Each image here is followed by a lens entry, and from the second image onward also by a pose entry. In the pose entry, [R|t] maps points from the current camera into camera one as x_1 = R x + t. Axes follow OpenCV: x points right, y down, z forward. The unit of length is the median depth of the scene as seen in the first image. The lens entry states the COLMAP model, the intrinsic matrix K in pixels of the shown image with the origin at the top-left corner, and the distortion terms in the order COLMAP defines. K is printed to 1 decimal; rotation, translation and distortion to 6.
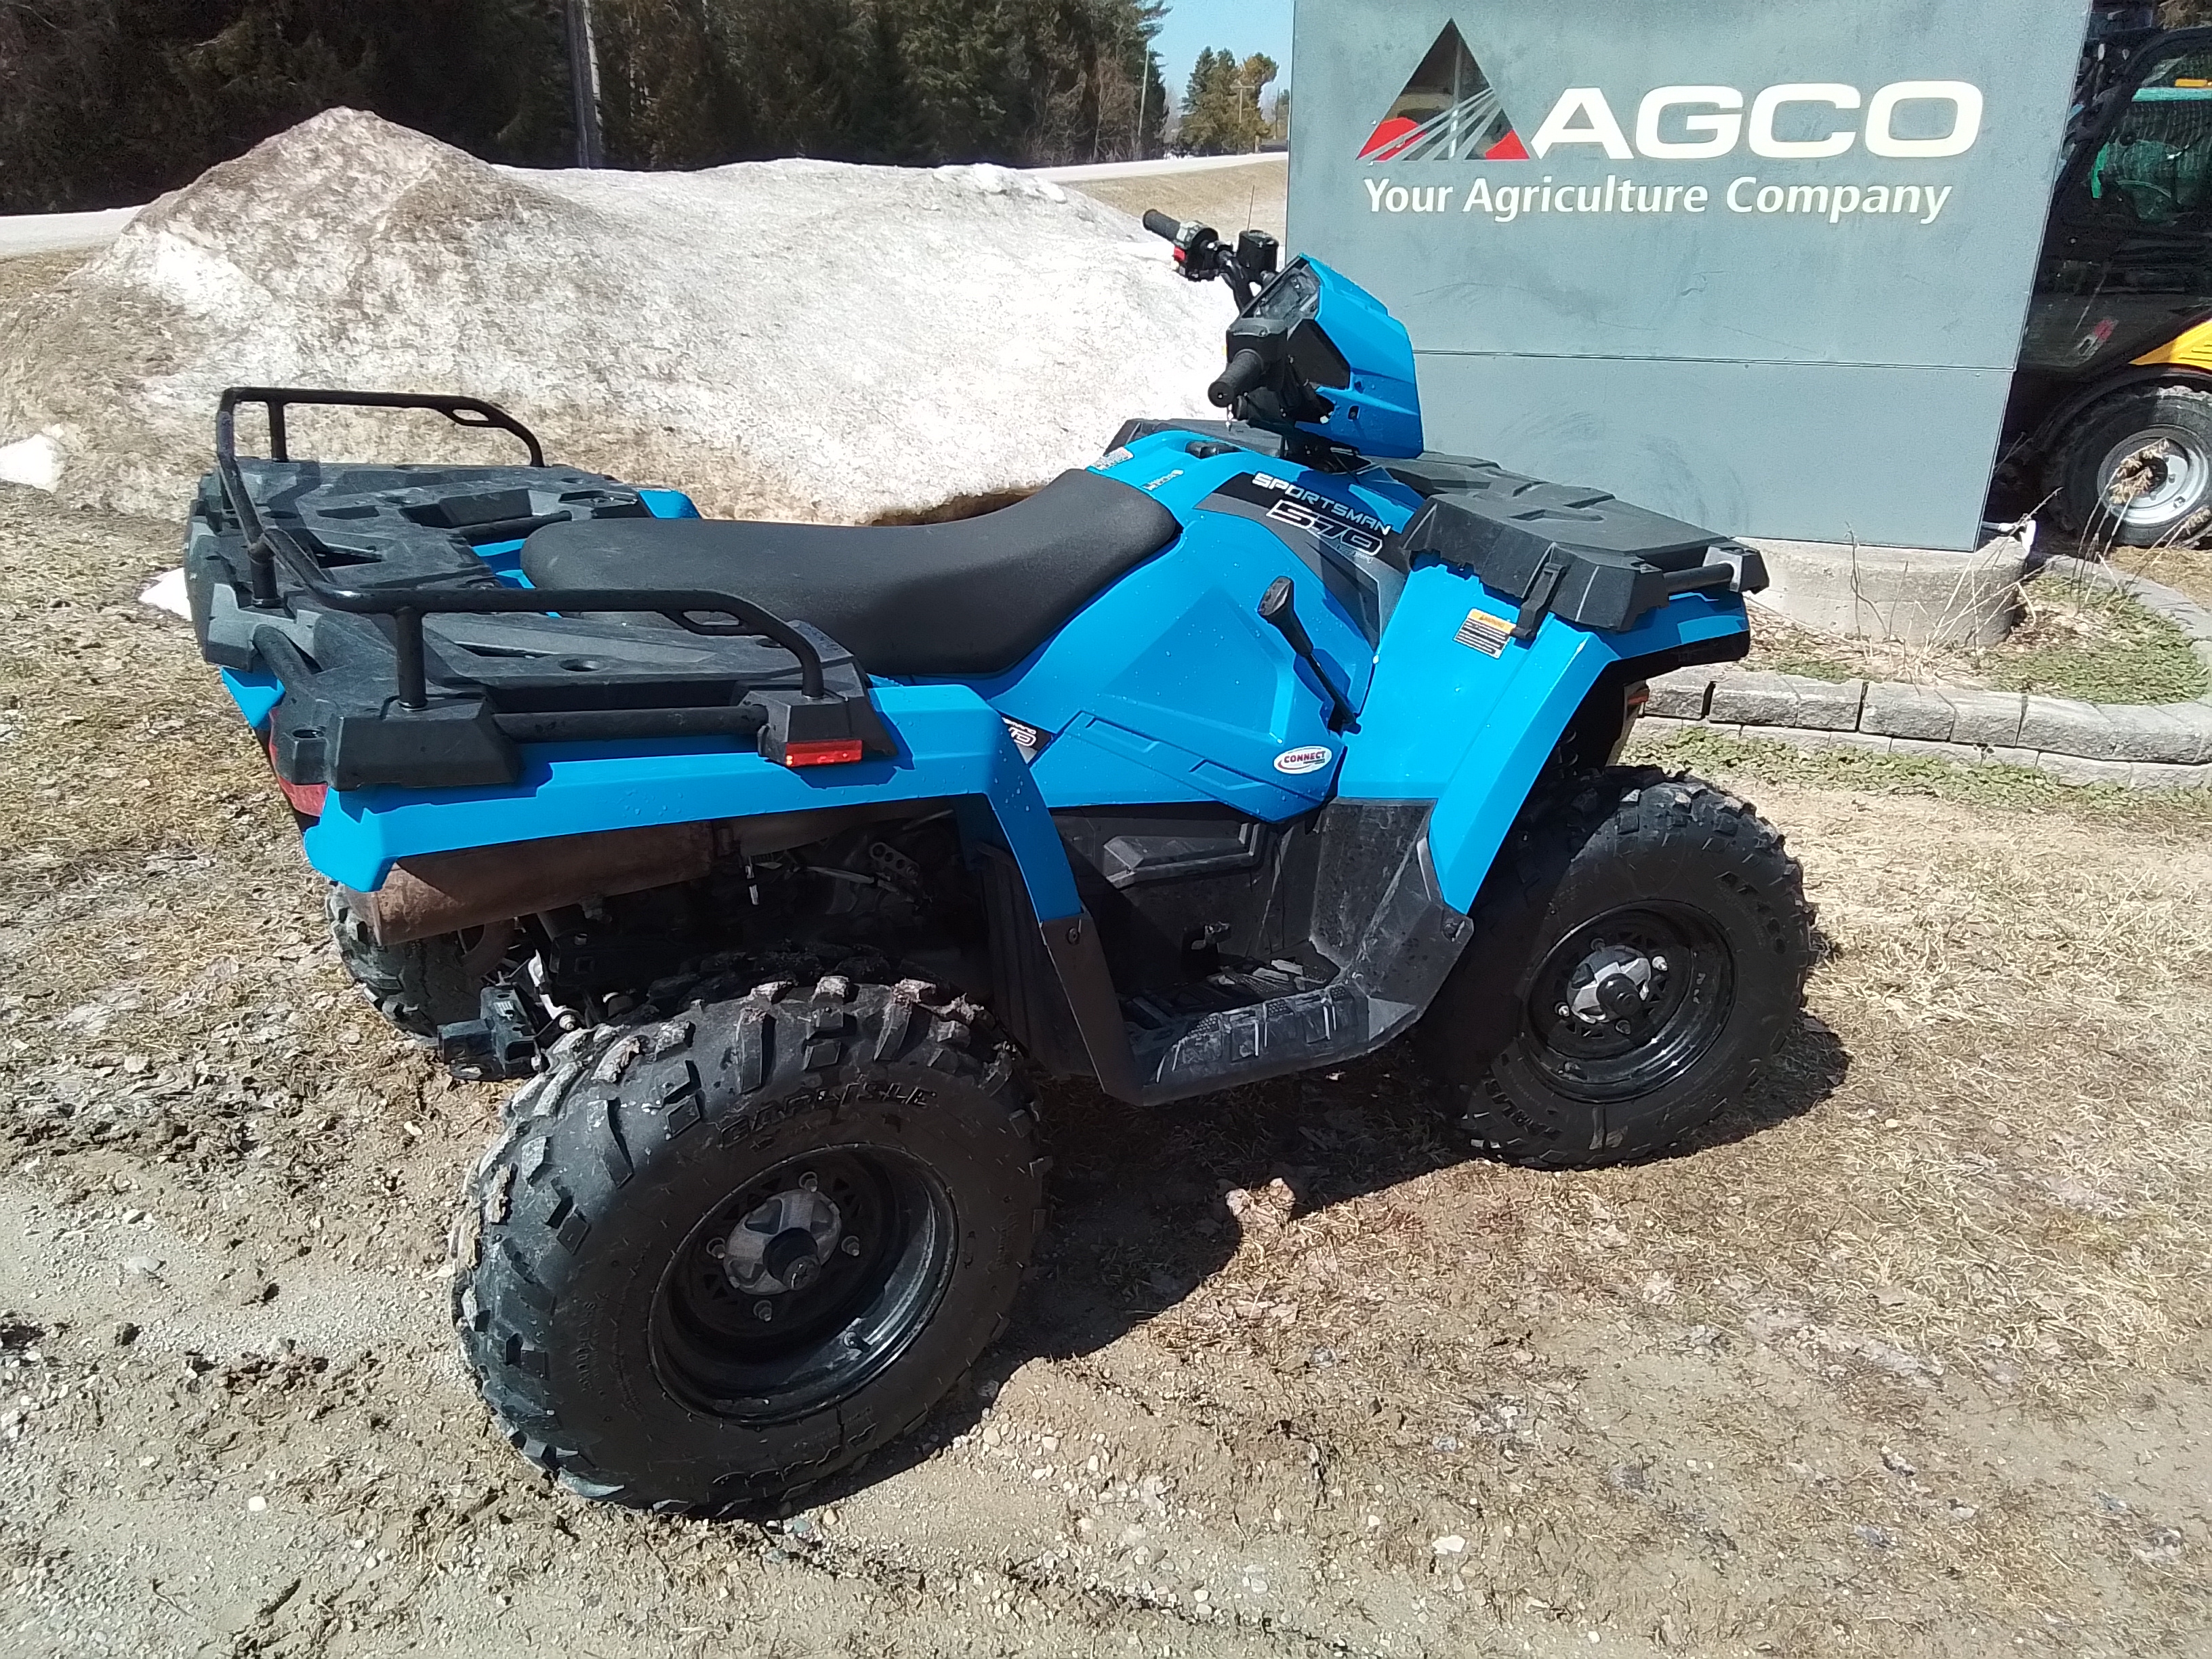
lens RADIAL K [[1516.2, 0, 1106.0], [0, 1516.2, 829.5], [0, 0, 1]] dist [0.041897, -0.045238]
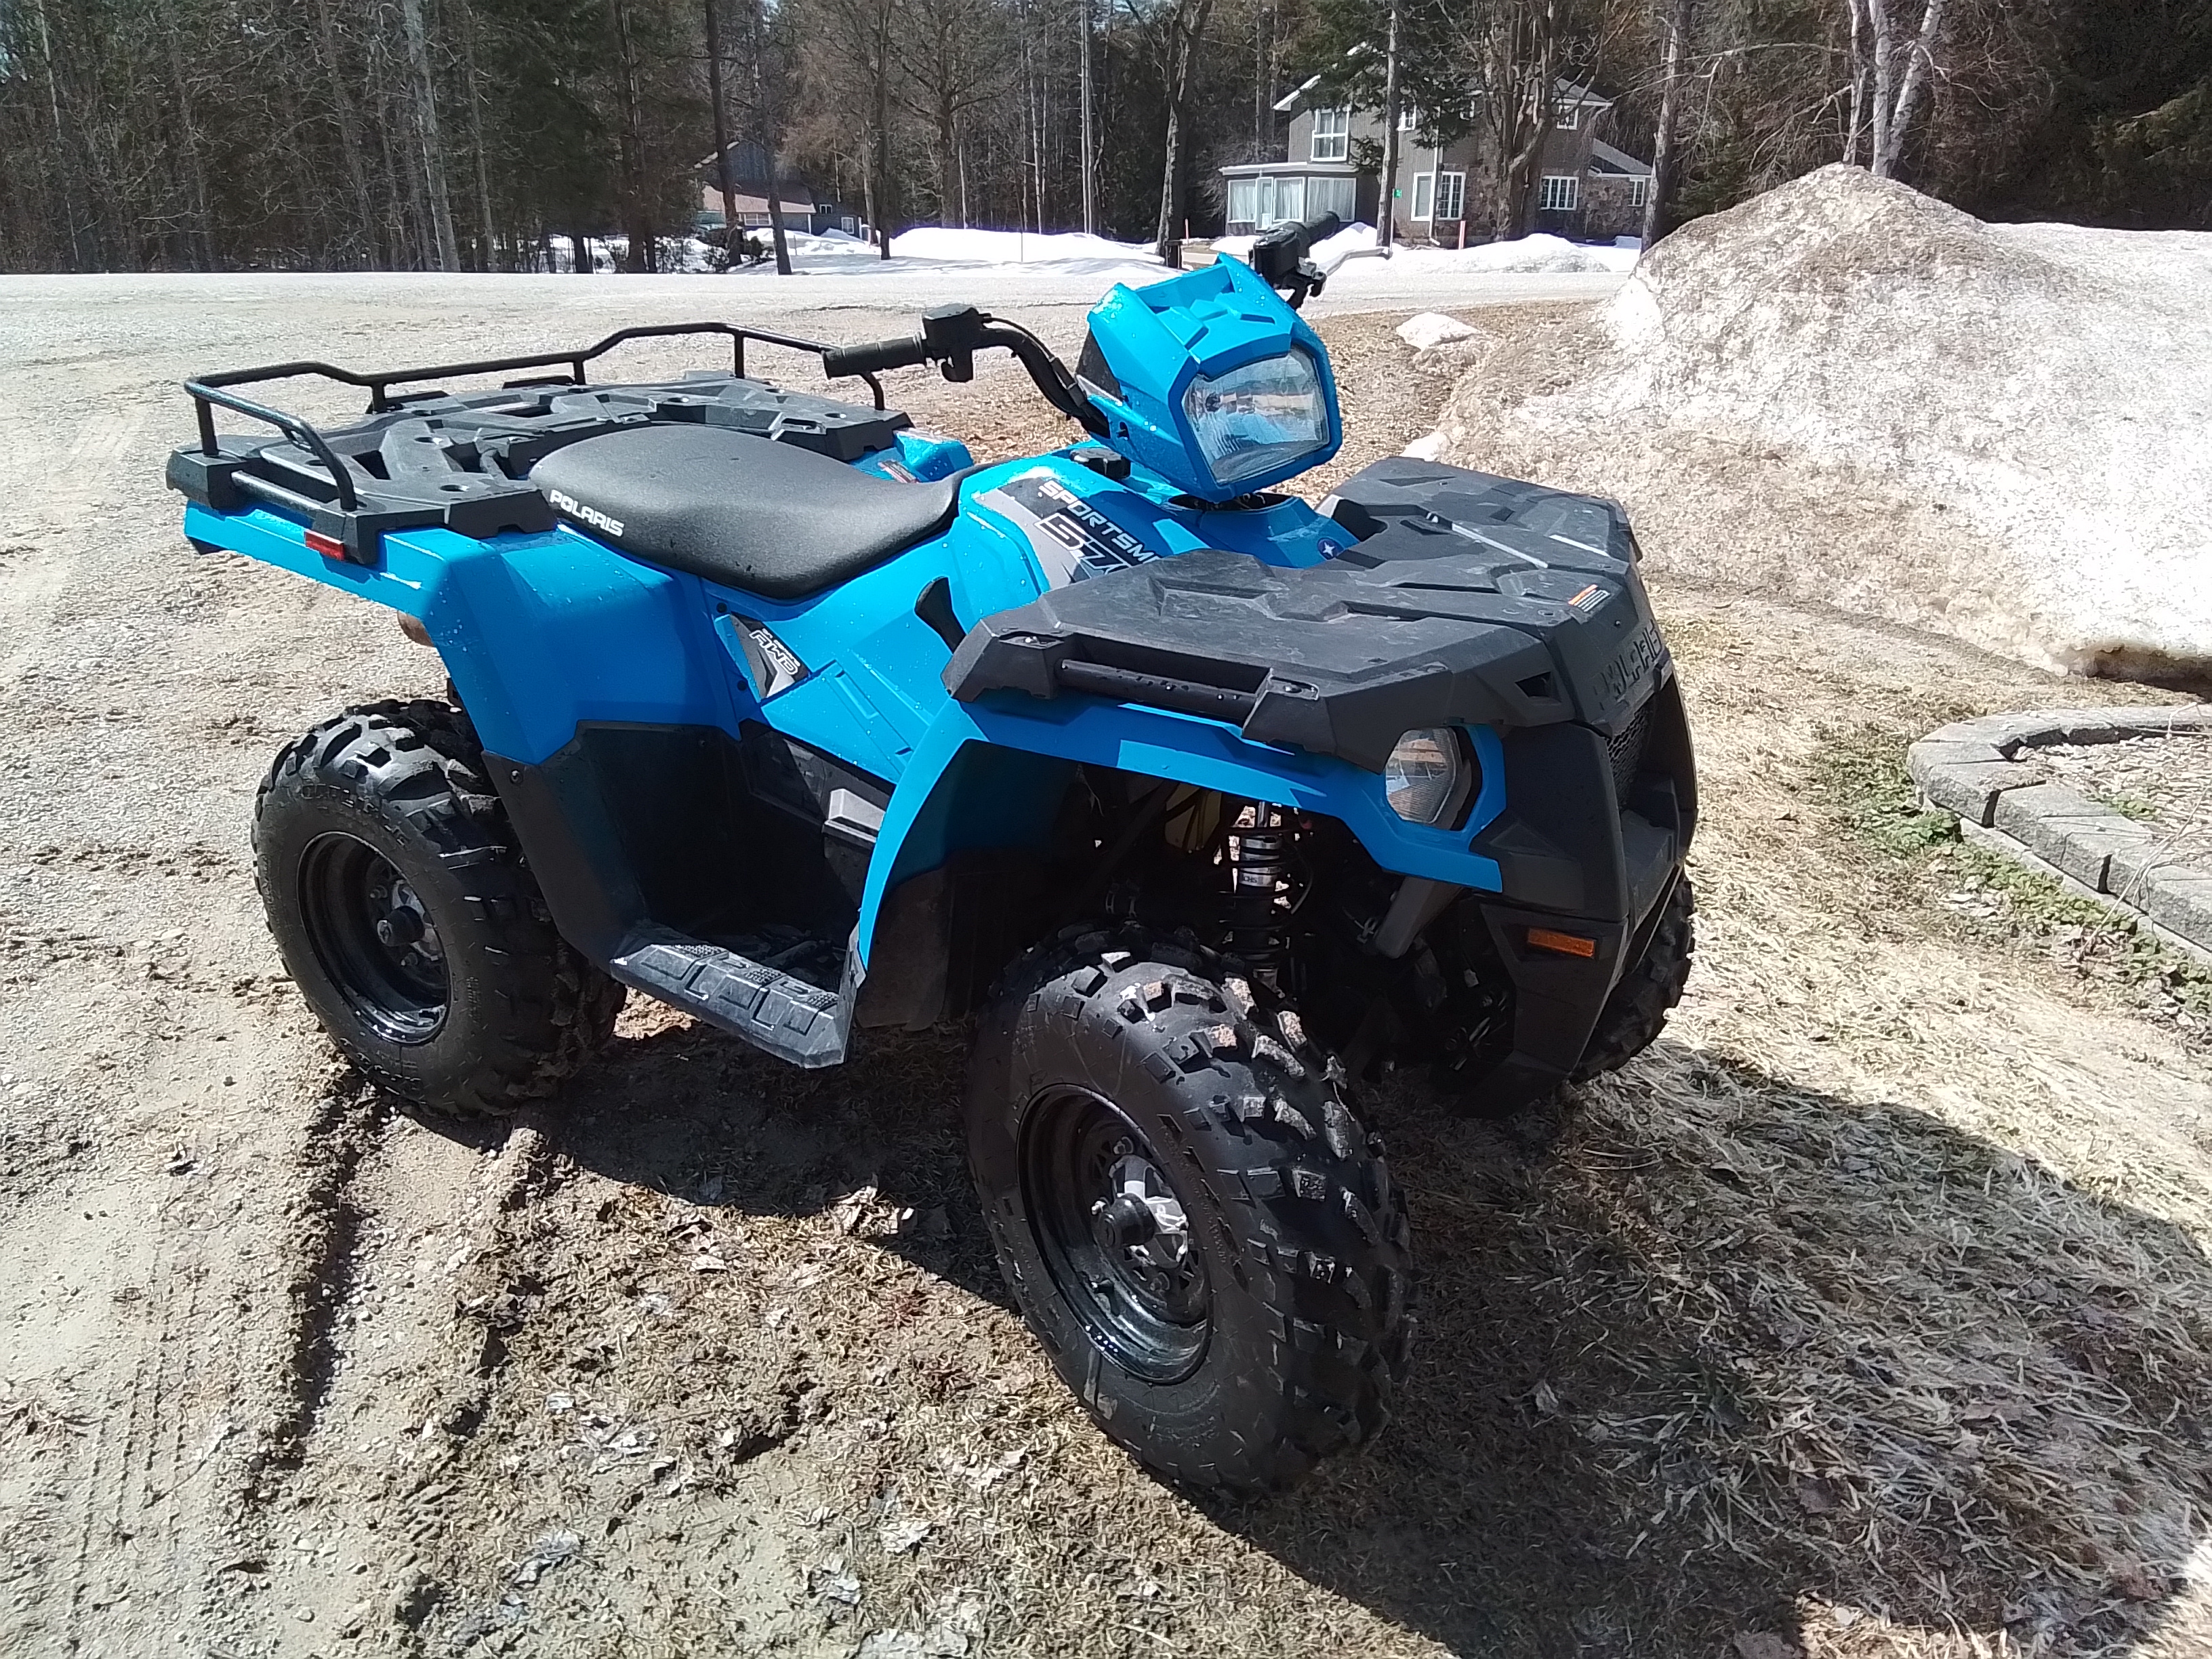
lens RADIAL K [[1516.2, 0, 1106.0], [0, 1516.2, 829.5], [0, 0, 1]] dist [0.041897, -0.045238]
pose [[0.487505, 0.326621, -0.809727, 1.164596], [-0.359425, 0.920244, 0.154804, -0.242282], [0.795709, 0.215568, 0.566019, 0.684449]]
